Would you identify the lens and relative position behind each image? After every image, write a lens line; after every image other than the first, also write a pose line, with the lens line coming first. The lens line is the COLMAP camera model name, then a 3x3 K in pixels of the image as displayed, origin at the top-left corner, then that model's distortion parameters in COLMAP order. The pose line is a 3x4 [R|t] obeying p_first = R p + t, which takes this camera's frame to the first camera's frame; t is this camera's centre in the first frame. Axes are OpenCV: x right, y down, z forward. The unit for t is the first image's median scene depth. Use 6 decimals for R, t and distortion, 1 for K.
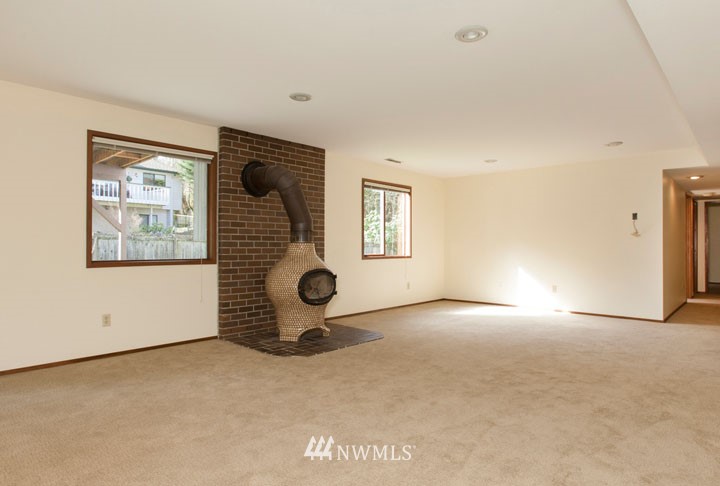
lens RADIAL K [[423.4, 0, 358.9], [0, 423.4, 241.5], [0, 0, 1]] dist [-0.000958, 0.000593]
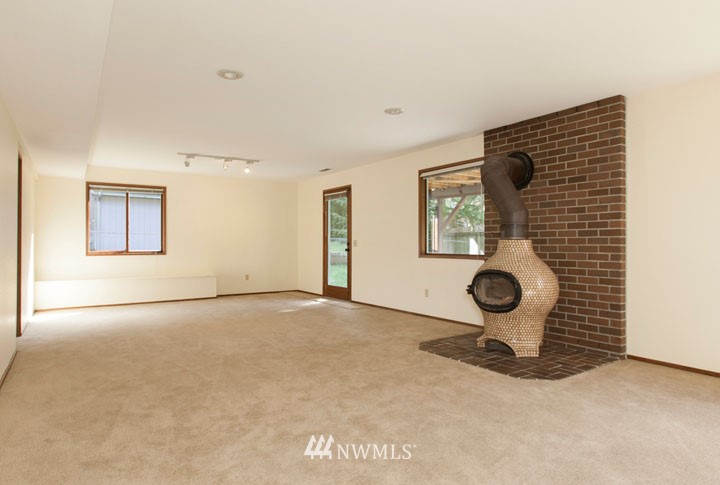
lens RADIAL K [[423.4, 0, 358.8], [0, 423.4, 244.4], [0, 0, 1]] dist [-0.000958, 0.000593]
pose [[-0.202337, -0.006876, -0.979292, 0.751737], [0.001833, 0.999971, -0.007400, 0.019751], [0.979314, -0.003292, -0.202318, 0.865660]]
